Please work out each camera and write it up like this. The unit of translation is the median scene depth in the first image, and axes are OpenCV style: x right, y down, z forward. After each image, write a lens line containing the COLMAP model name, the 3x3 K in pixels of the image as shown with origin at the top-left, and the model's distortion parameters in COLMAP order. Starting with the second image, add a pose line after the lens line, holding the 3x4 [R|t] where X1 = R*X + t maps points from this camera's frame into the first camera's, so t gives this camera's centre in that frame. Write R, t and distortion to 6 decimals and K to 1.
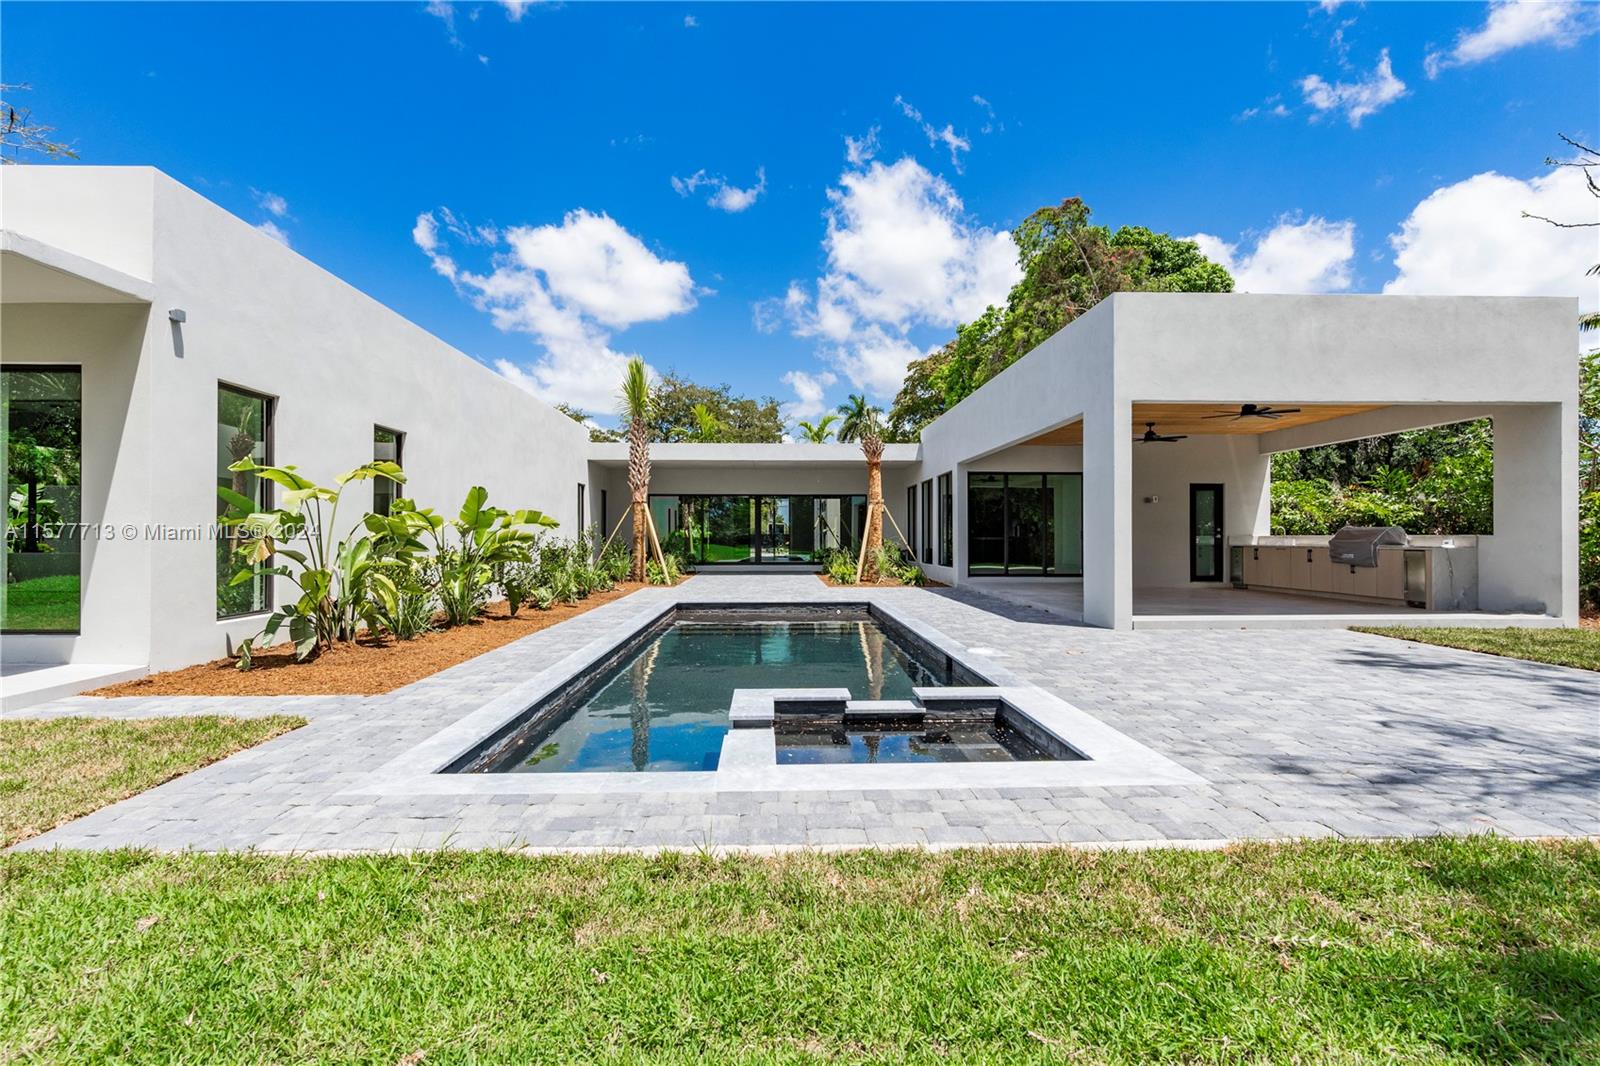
lens RADIAL K [[709.9, 0, 800.0], [0, 709.9, 533.0], [0, 0, 1]] dist [0.000559, -0.000143]
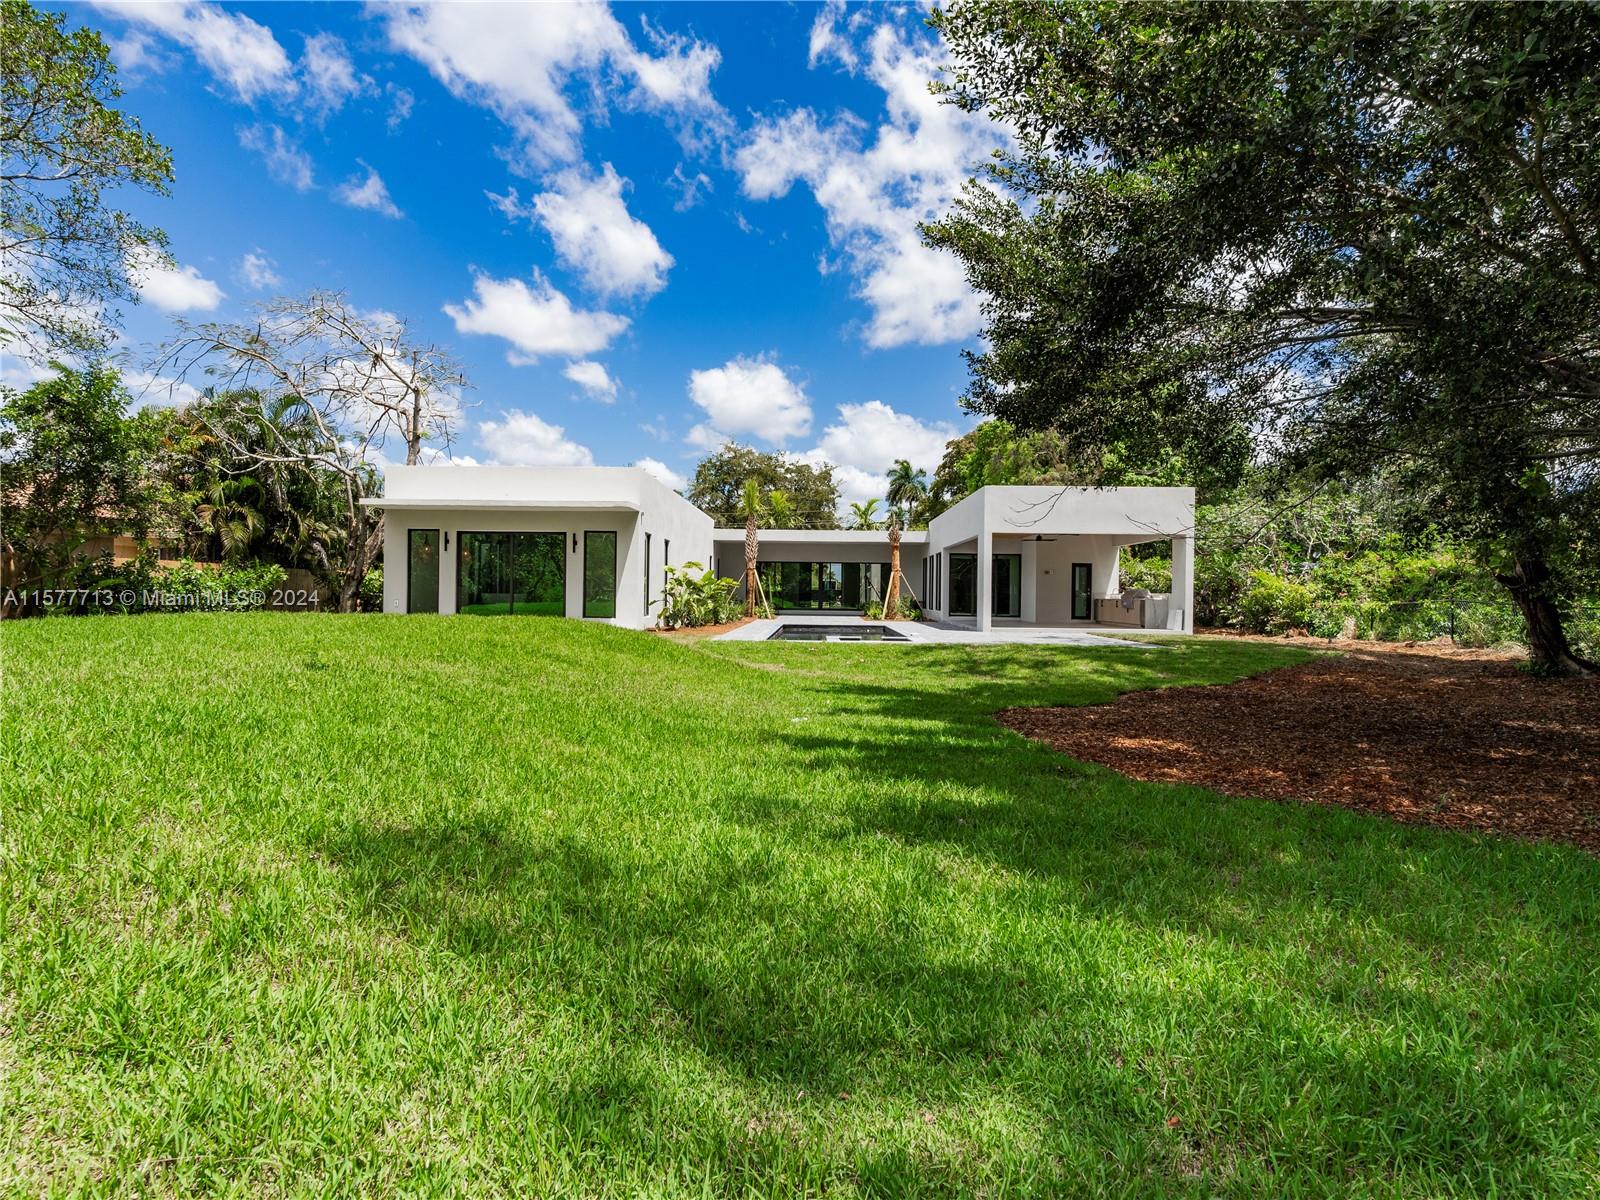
lens RADIAL K [[778.9, 0, 800.0], [0, 778.9, 600.0], [0, 0, 1]] dist [-0.012028, -0.000100]
pose [[0.997777, 0.014115, -0.065132, 0.004778], [-0.013224, 0.999813, 0.014088, 0.002342], [0.065318, -0.013195, 0.997777, -0.742127]]
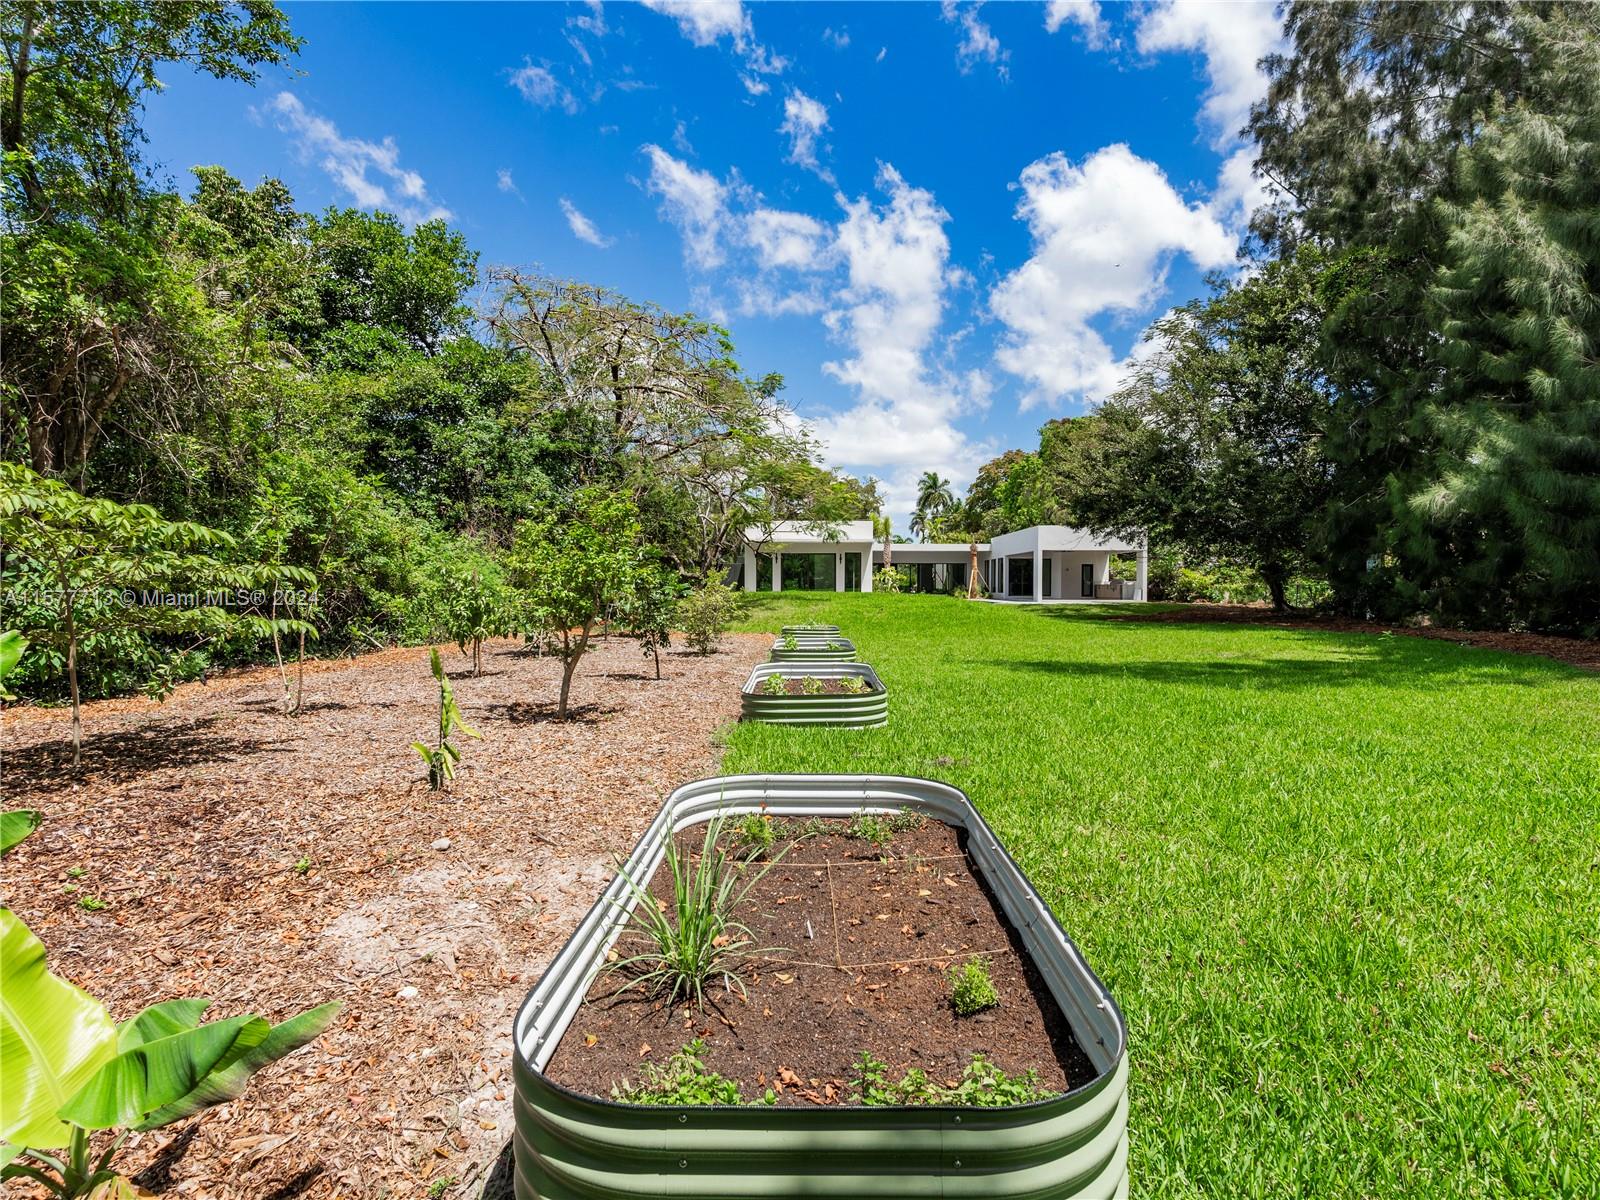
lens RADIAL K [[778.9, 0, 800.0], [0, 778.9, 600.0], [0, 0, 1]] dist [-0.012028, -0.000100]
pose [[0.998337, 0.006122, -0.057328, -0.357681], [-0.004709, 0.999682, 0.024758, 0.005856], [0.057461, -0.024447, 0.998048, -1.851846]]
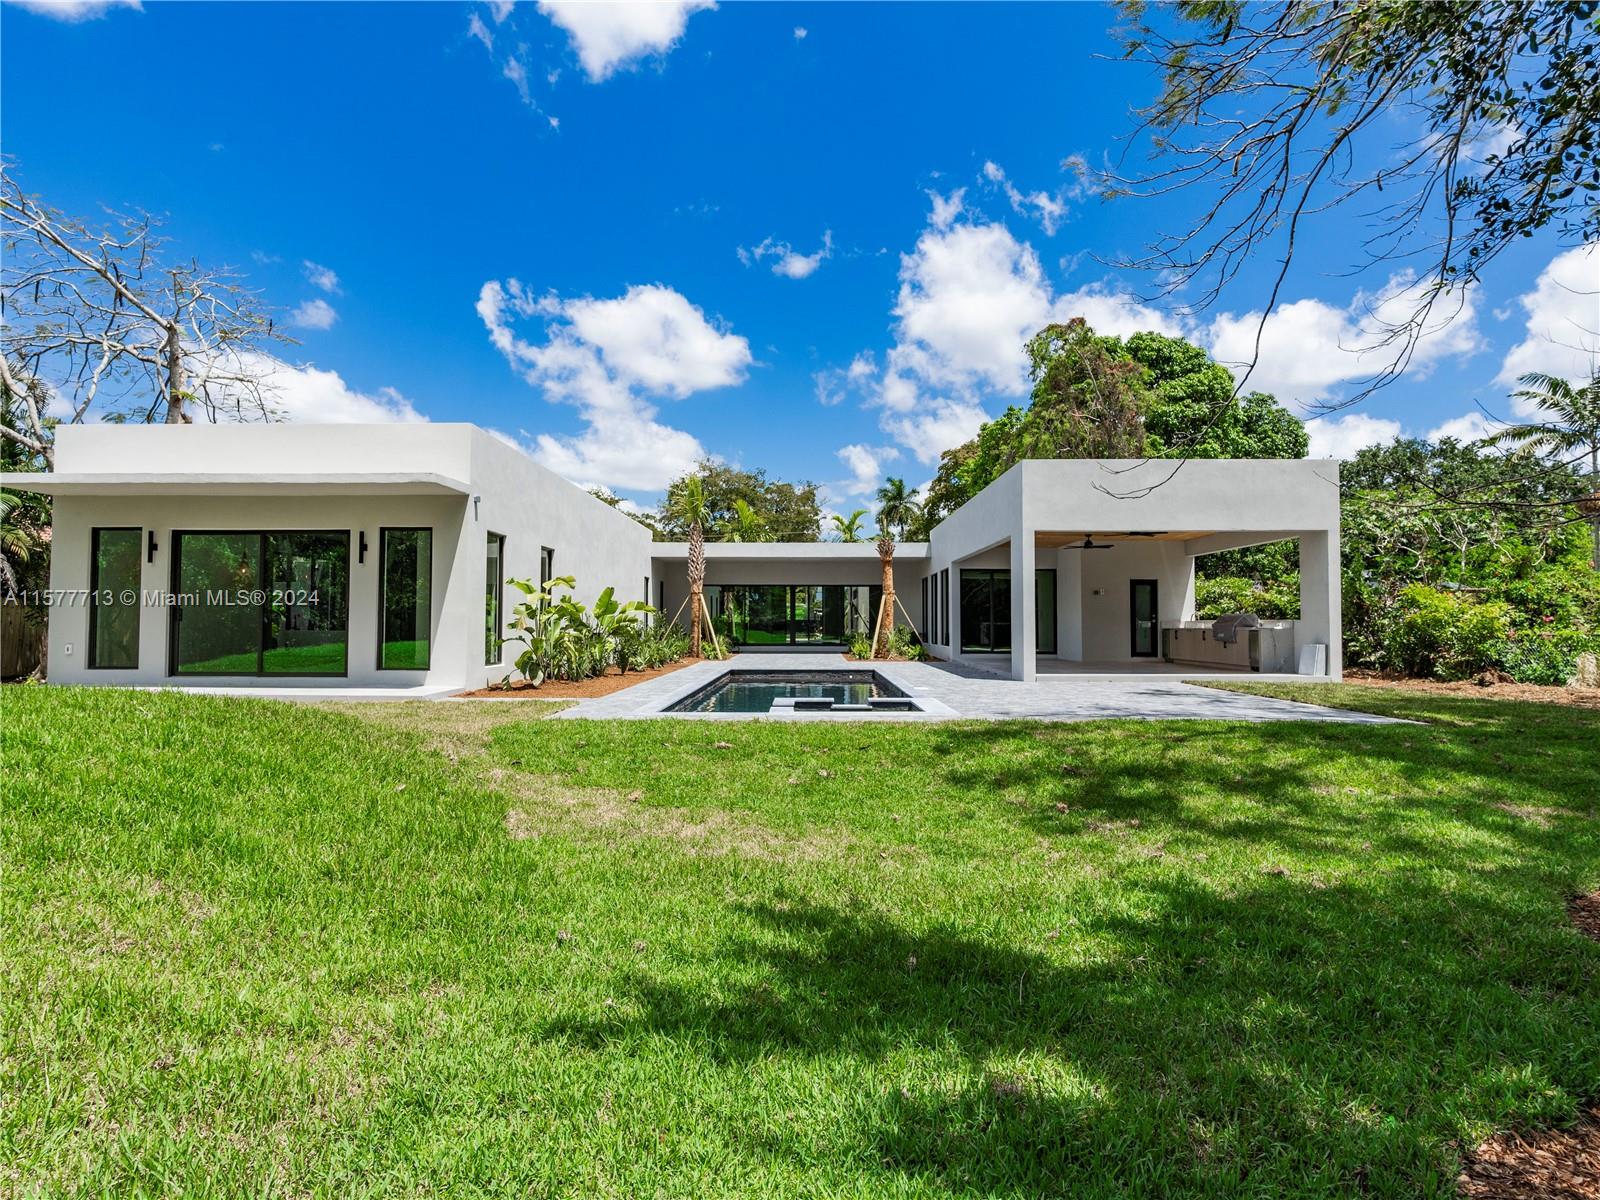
lens RADIAL K [[778.9, 0, 800.0], [0, 778.9, 600.0], [0, 0, 1]] dist [-0.012028, -0.000100]
pose [[0.998566, 0.001348, -0.053516, 0.025027], [-0.002647, 0.999703, -0.024210, 0.001732], [0.053468, 0.024316, 0.998273, -0.326788]]
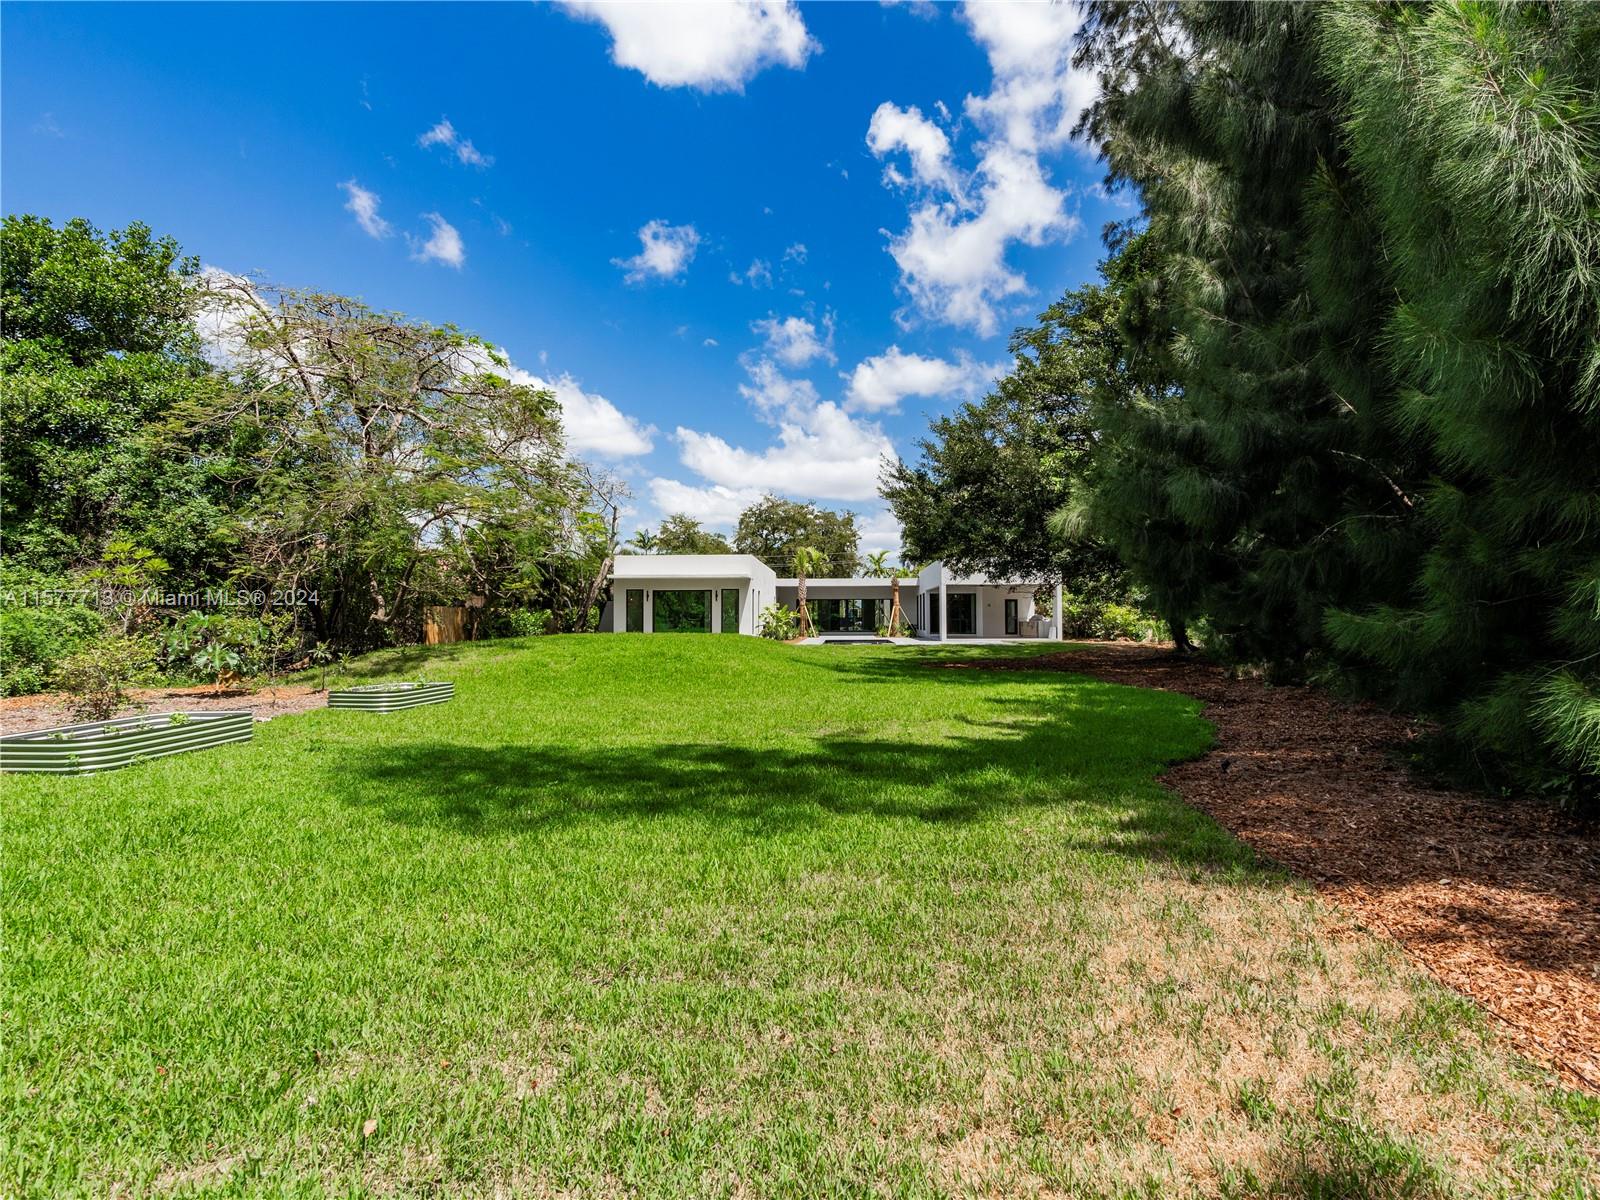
lens RADIAL K [[778.9, 0, 800.0], [0, 778.9, 600.0], [0, 0, 1]] dist [-0.012028, -0.000100]
pose [[0.995512, -0.002887, -0.094588, 0.026985], [0.001003, 0.999800, -0.019952, -0.005122], [0.094627, 0.019768, 0.995317, -1.652540]]
